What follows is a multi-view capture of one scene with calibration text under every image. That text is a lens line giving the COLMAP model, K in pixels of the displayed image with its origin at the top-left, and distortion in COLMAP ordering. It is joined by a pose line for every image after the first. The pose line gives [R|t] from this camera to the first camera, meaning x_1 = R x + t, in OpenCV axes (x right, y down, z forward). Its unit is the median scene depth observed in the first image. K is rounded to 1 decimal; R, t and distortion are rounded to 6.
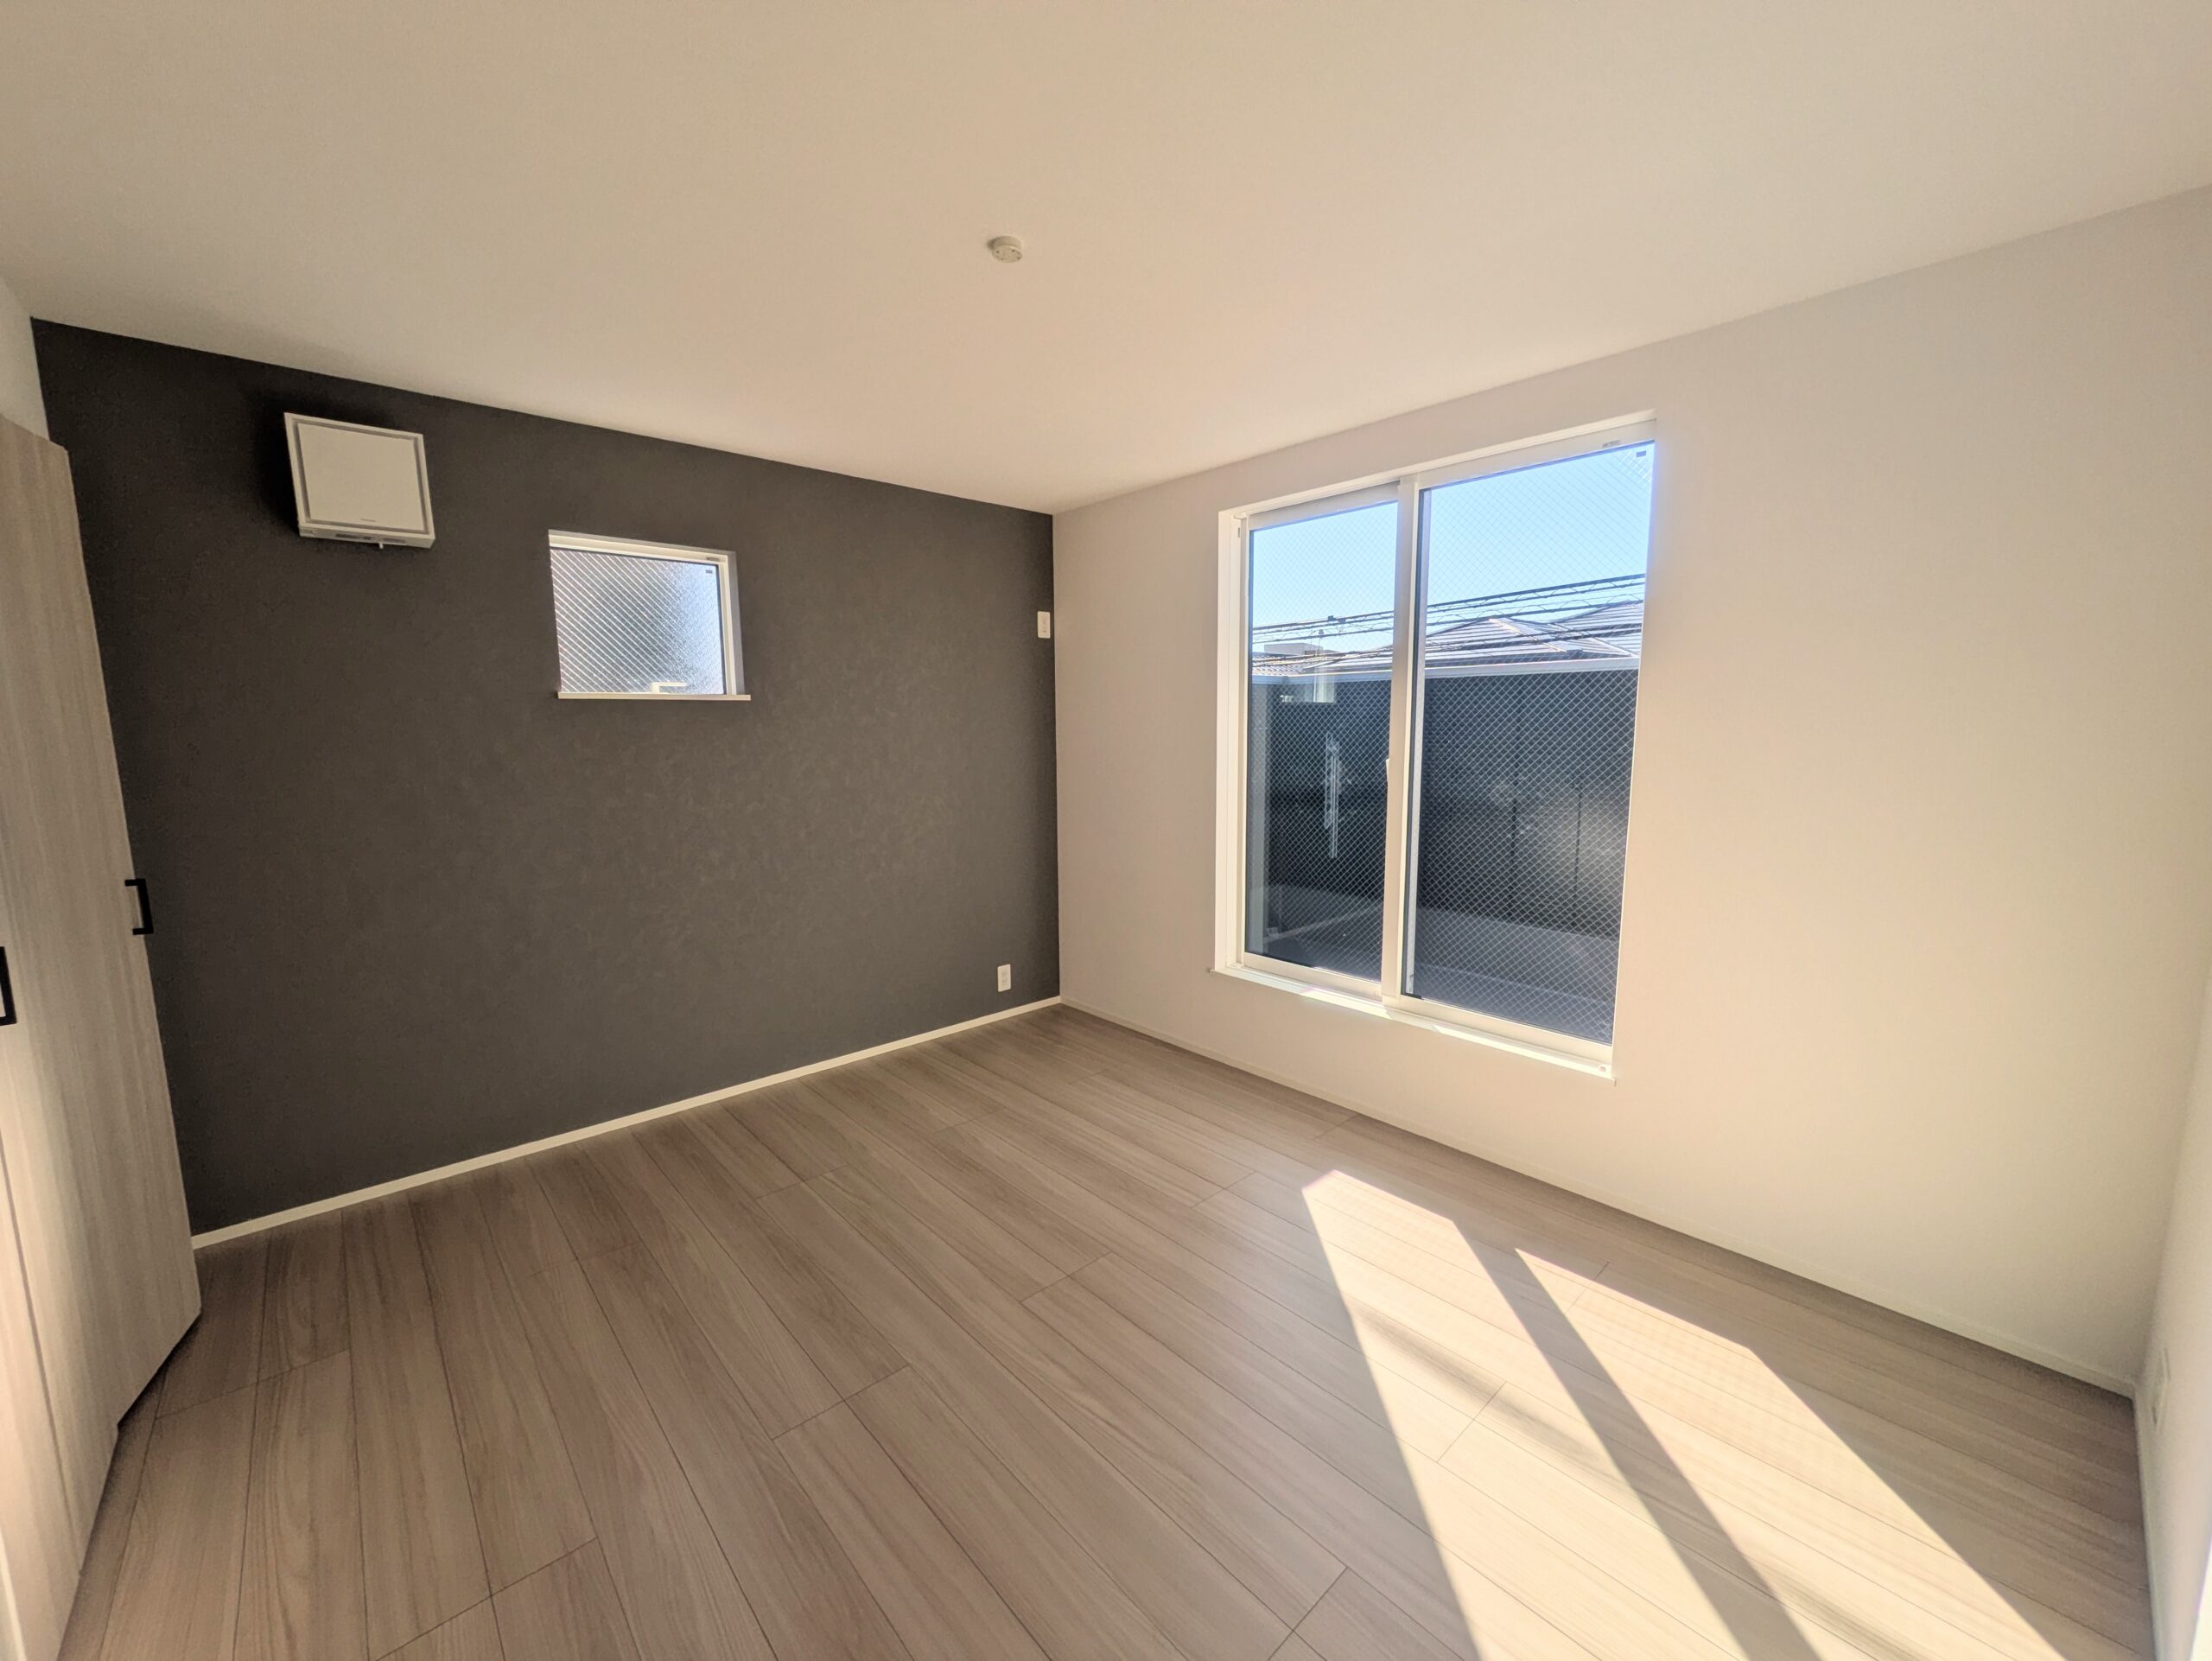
lens RADIAL K [[872.0, 0, 1110.9], [0, 872.0, 822.1], [0, 0, 1]] dist [-0.020408, -0.000410]
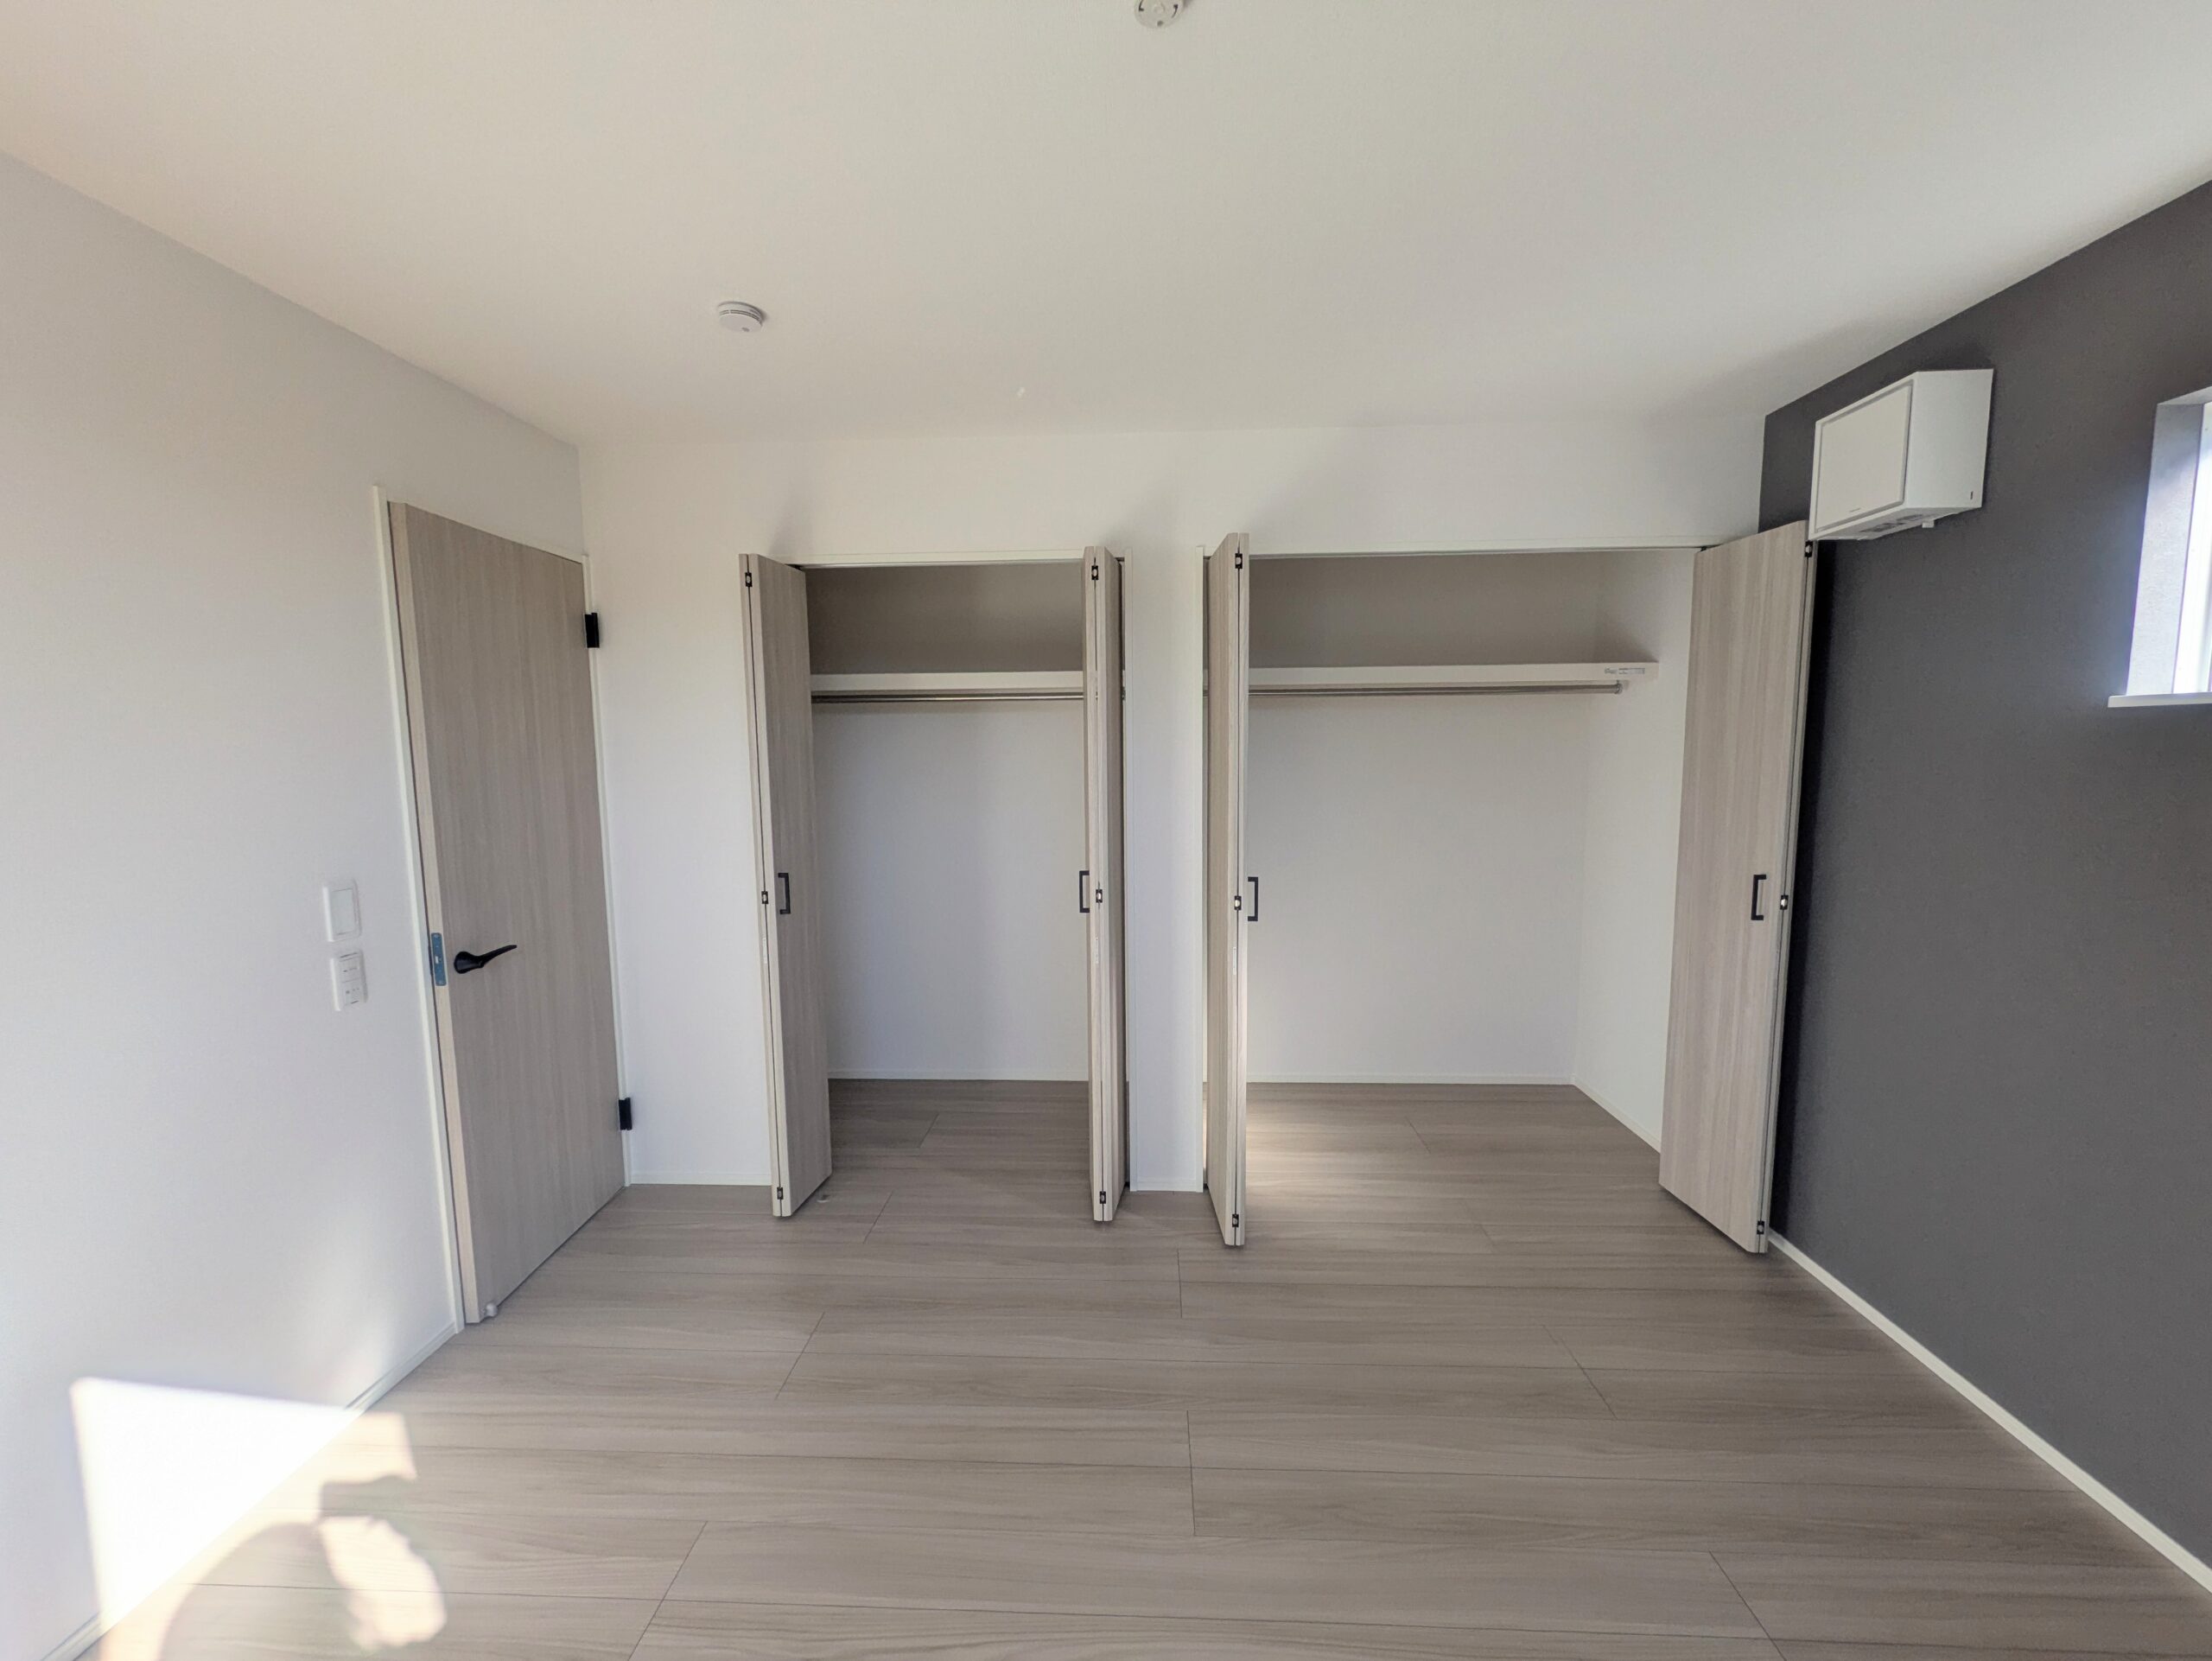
lens RADIAL K [[872.0, 0, 1104.8], [0, 872.0, 843.8], [0, 0, 1]] dist [-0.020408, -0.000410]
pose [[-0.715259, 0.094532, -0.692436, 0.338128], [-0.074674, 0.974799, 0.210216, -0.188701], [0.694859, 0.202066, -0.690175, 1.386186]]
